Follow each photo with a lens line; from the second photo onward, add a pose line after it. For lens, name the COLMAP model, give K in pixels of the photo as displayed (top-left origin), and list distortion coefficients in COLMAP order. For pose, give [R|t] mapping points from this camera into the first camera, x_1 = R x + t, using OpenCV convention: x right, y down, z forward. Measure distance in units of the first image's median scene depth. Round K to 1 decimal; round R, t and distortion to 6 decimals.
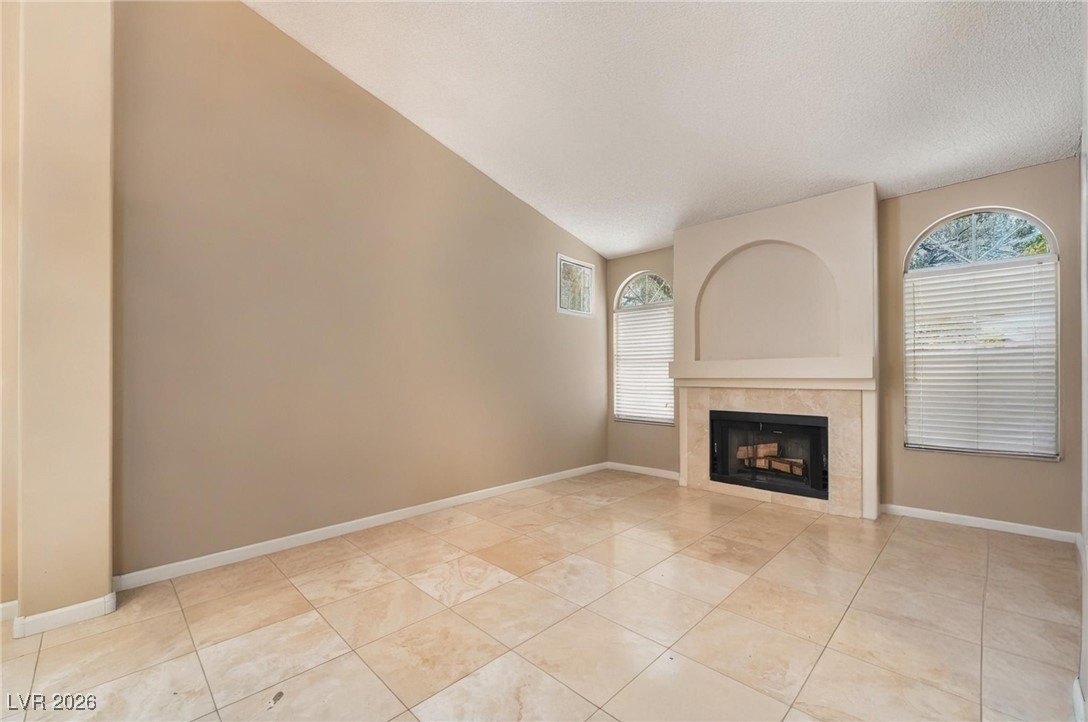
lens RADIAL K [[448.8, 0, 545.9], [0, 448.8, 367.7], [0, 0, 1]] dist [-0.000090, 0.000112]
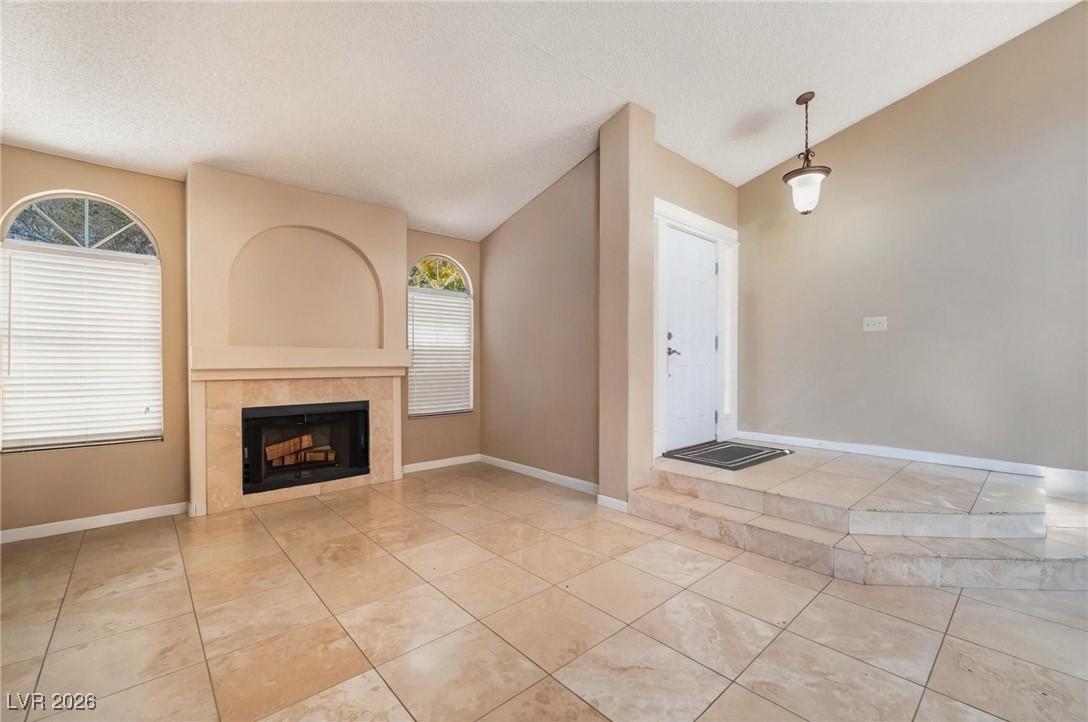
lens RADIAL K [[448.8, 0, 545.6], [0, 448.8, 364.2], [0, 0, 1]] dist [-0.000090, 0.000112]
pose [[0.053568, -0.000405, 0.998564, -0.455582], [-0.012109, 0.999926, 0.001056, 0.009224], [-0.998491, -0.012148, 0.053559, 0.461609]]
